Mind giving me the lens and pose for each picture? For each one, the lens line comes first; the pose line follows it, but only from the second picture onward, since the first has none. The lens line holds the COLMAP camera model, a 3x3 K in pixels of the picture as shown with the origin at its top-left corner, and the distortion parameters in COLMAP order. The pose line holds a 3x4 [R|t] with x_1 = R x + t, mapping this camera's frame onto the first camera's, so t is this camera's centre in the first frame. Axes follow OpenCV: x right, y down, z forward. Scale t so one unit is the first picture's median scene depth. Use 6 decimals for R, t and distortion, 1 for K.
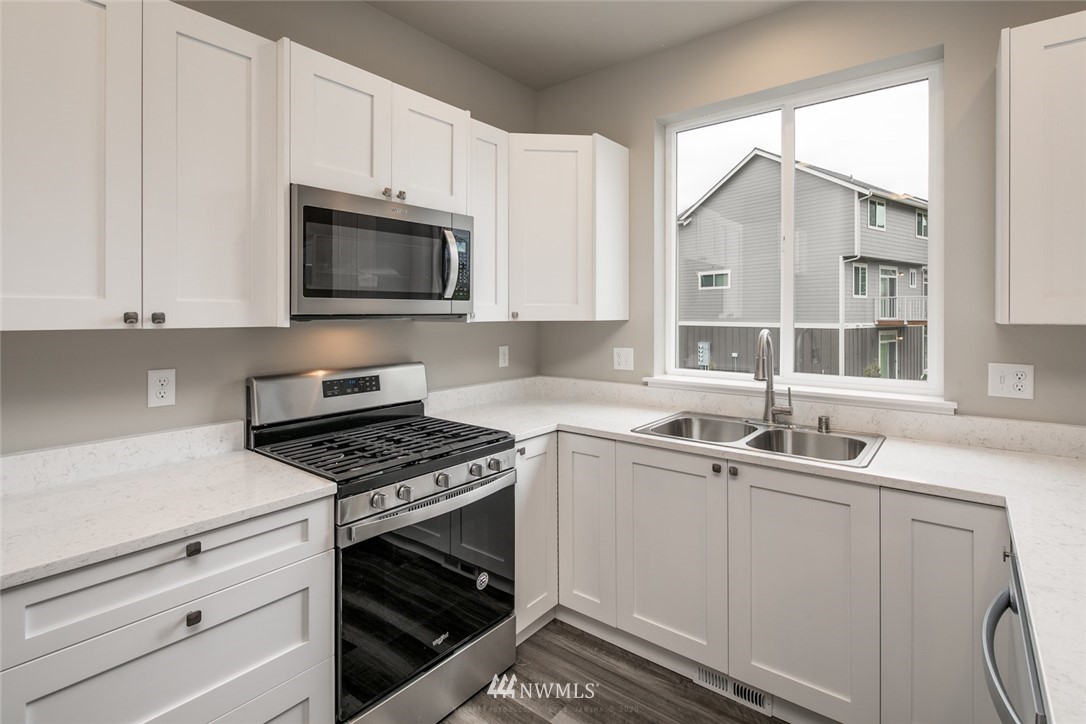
lens RADIAL K [[527.2, 0, 539.5], [0, 527.2, 314.1], [0, 0, 1]] dist [0.007993, -0.005753]
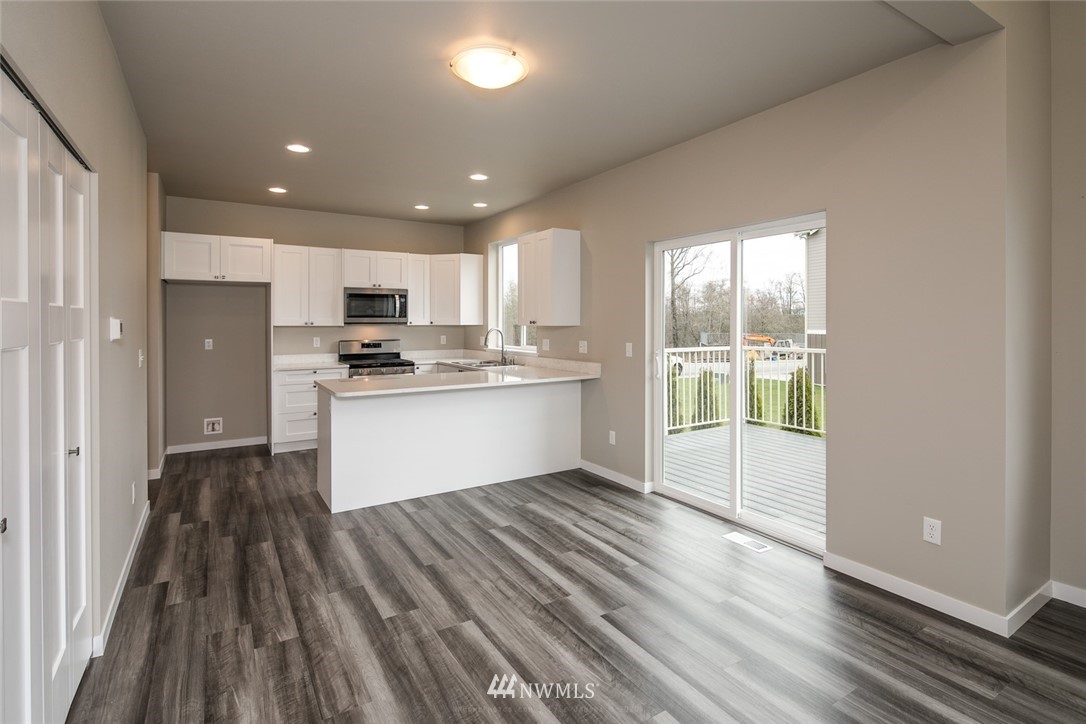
lens RADIAL K [[527.2, 0, 541.5], [0, 527.2, 321.8], [0, 0, 1]] dist [0.007993, -0.005753]
pose [[0.946302, 0.001651, -0.323280, 1.536840], [-0.001749, 0.999998, -0.000011, -0.003904], [0.323279, 0.000575, 0.946303, -1.549368]]
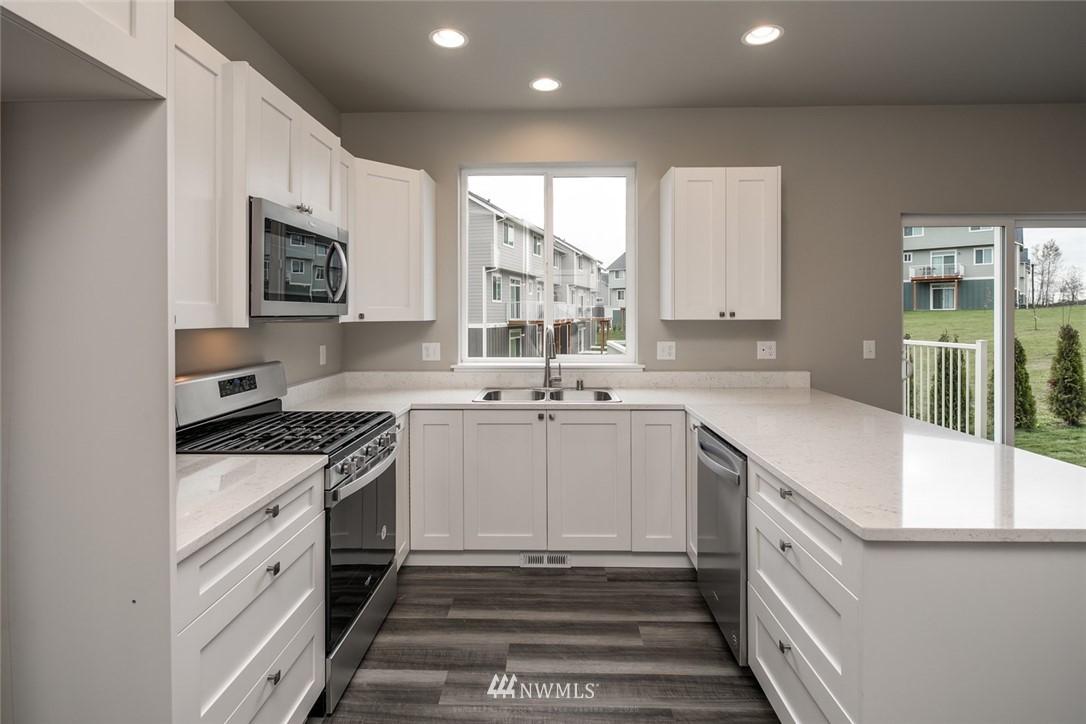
lens RADIAL K [[527.2, 0, 541.2], [0, 527.2, 316.2], [0, 0, 1]] dist [0.007993, -0.005753]
pose [[0.793436, -0.002402, 0.608649, -0.497341], [0.002160, 0.999997, 0.001130, 0.001205], [-0.608650, 0.000418, 0.793439, -0.175029]]
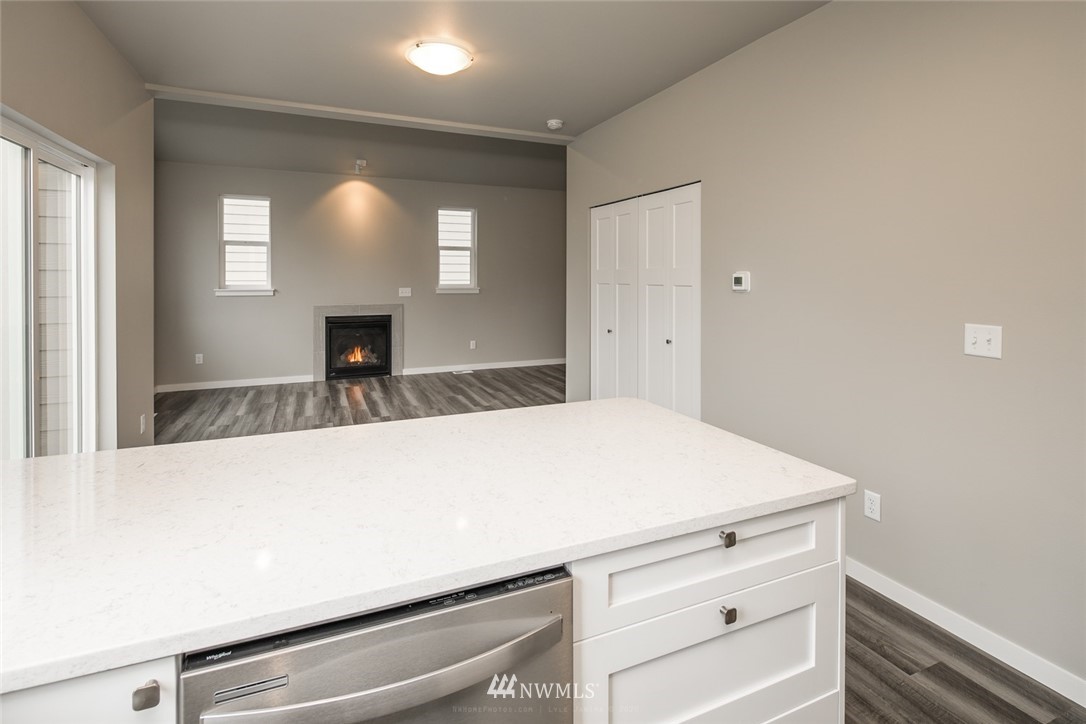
lens RADIAL K [[527.2, 0, 533.2], [0, 527.2, 280.5], [0, 0, 1]] dist [0.007993, -0.005753]
pose [[-0.880653, -0.003330, 0.473749, 0.135242], [0.000334, 0.999971, 0.007650, -0.000759], [-0.473761, 0.006896, -0.880626, 0.698028]]
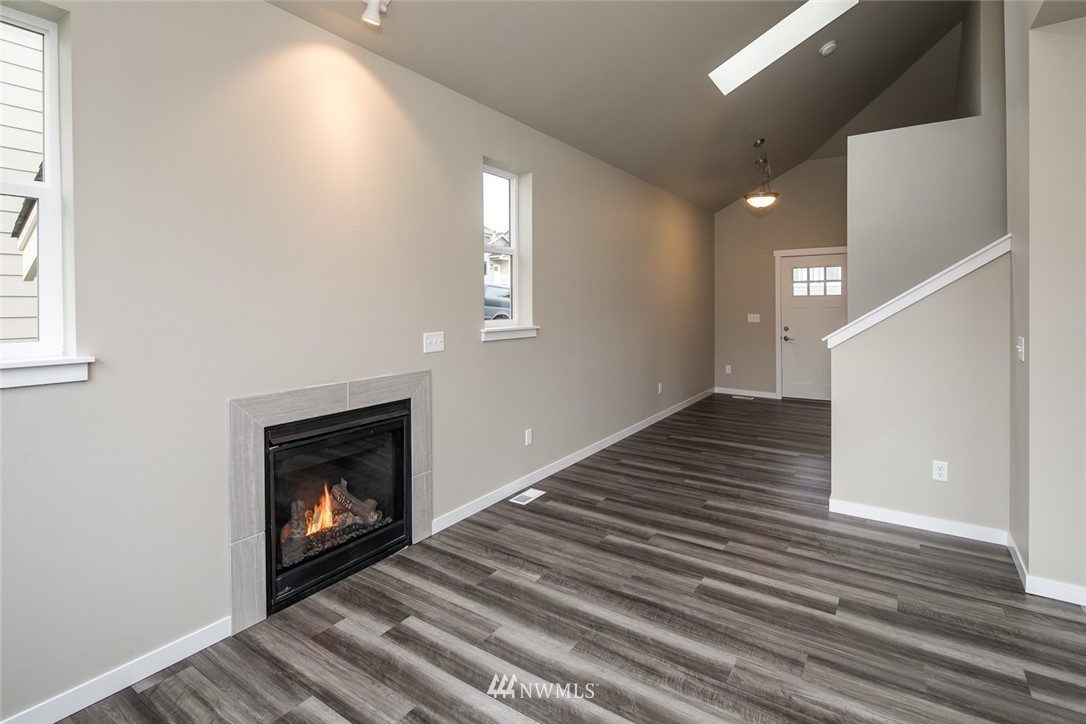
lens RADIAL K [[527.2, 0, 537.2], [0, 527.2, 304.2], [0, 0, 1]] dist [0.007993, -0.005753]
pose [[-0.996644, 0.008774, -0.081389, 2.259535], [0.008575, 0.999959, 0.002787, -0.008439], [0.081411, 0.002080, -0.996678, -0.383760]]
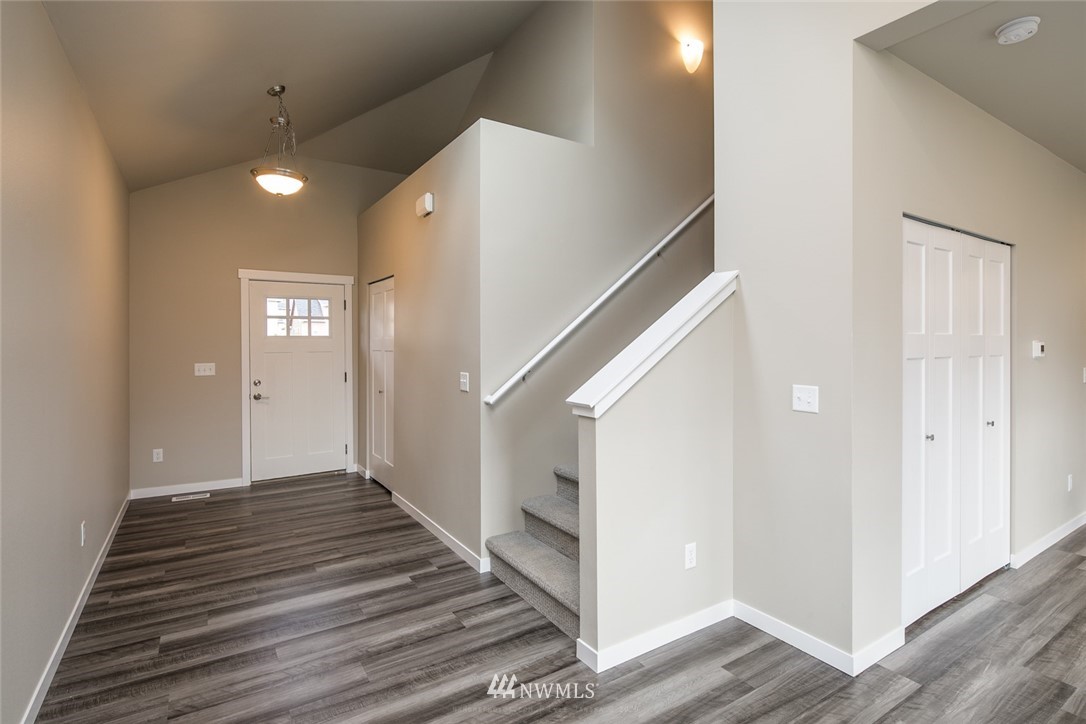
lens RADIAL K [[527.2, 0, 539.4], [0, 527.2, 346.1], [0, 0, 1]] dist [0.007993, -0.005753]
pose [[-0.310304, 0.006791, -0.950613, 2.254524], [0.000932, 0.999976, 0.006839, -0.009170], [0.950637, 0.001236, -0.310303, -1.687988]]
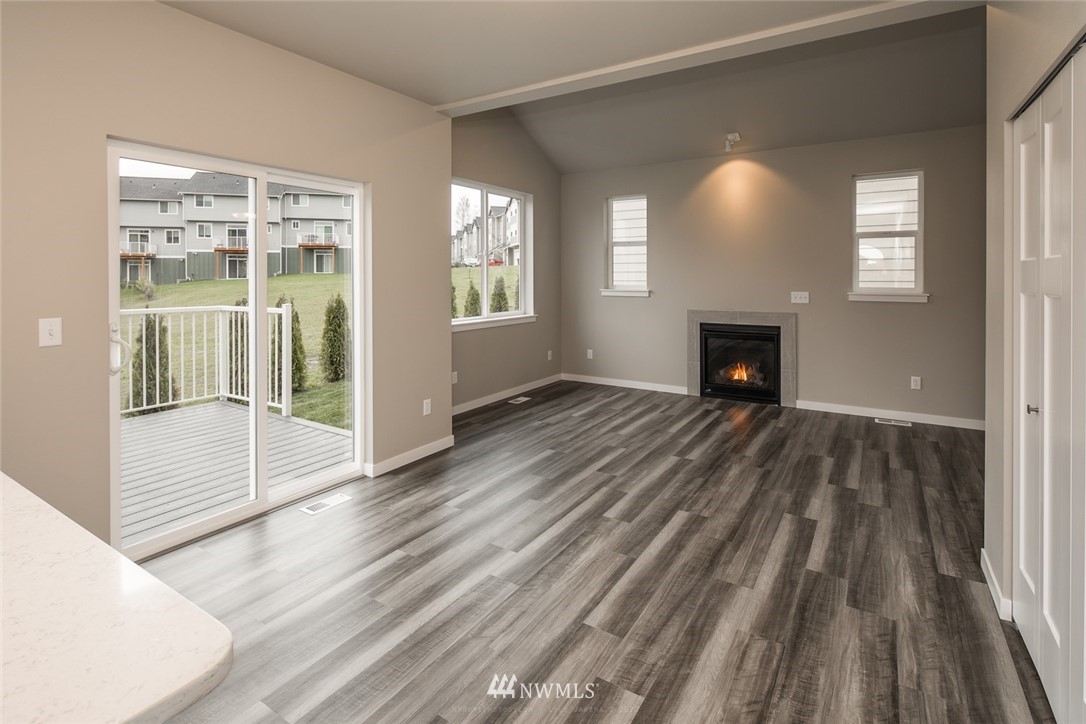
lens RADIAL K [[527.2, 0, 540.2], [0, 527.2, 276.5], [0, 0, 1]] dist [0.007993, -0.005753]
pose [[-0.113651, 0.001210, 0.993520, 0.088823], [0.001358, 0.999999, -0.001063, -0.000051], [-0.993520, 0.001229, -0.113653, -0.351044]]
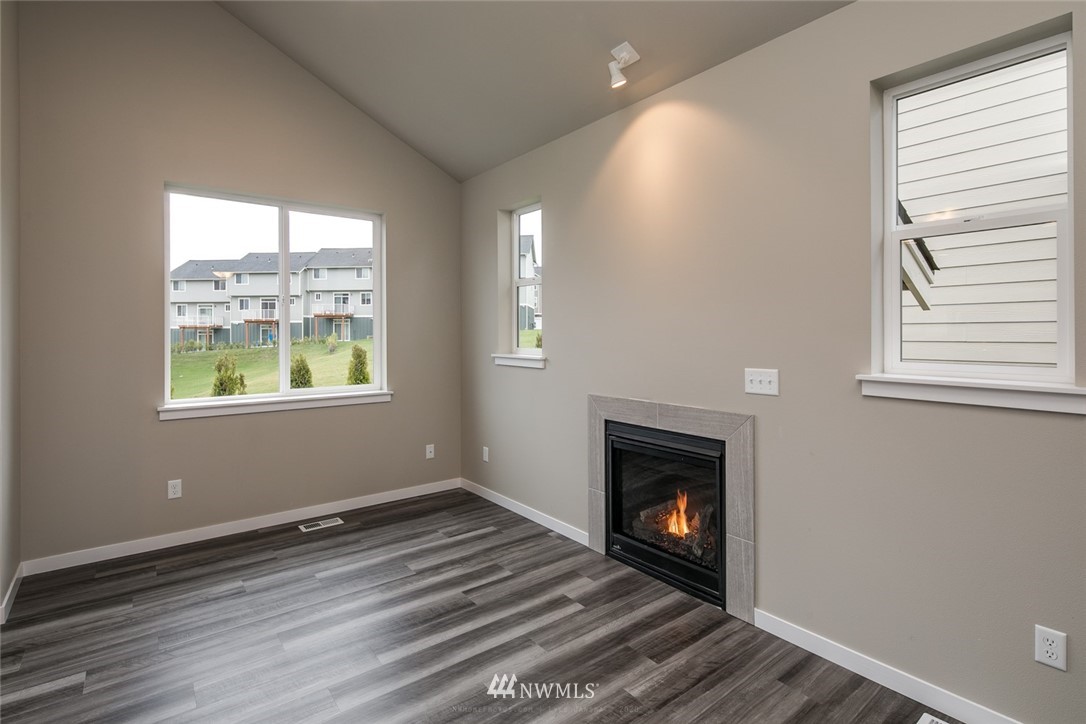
lens RADIAL K [[527.2, 0, 537.8], [0, 527.2, 334.7], [0, 0, 1]] dist [0.007993, -0.005753]
pose [[0.228646, -0.002628, 0.973506, 1.227673], [0.002282, 0.999995, 0.002163, -0.004356], [-0.973507, 0.001727, 0.228651, -1.647102]]
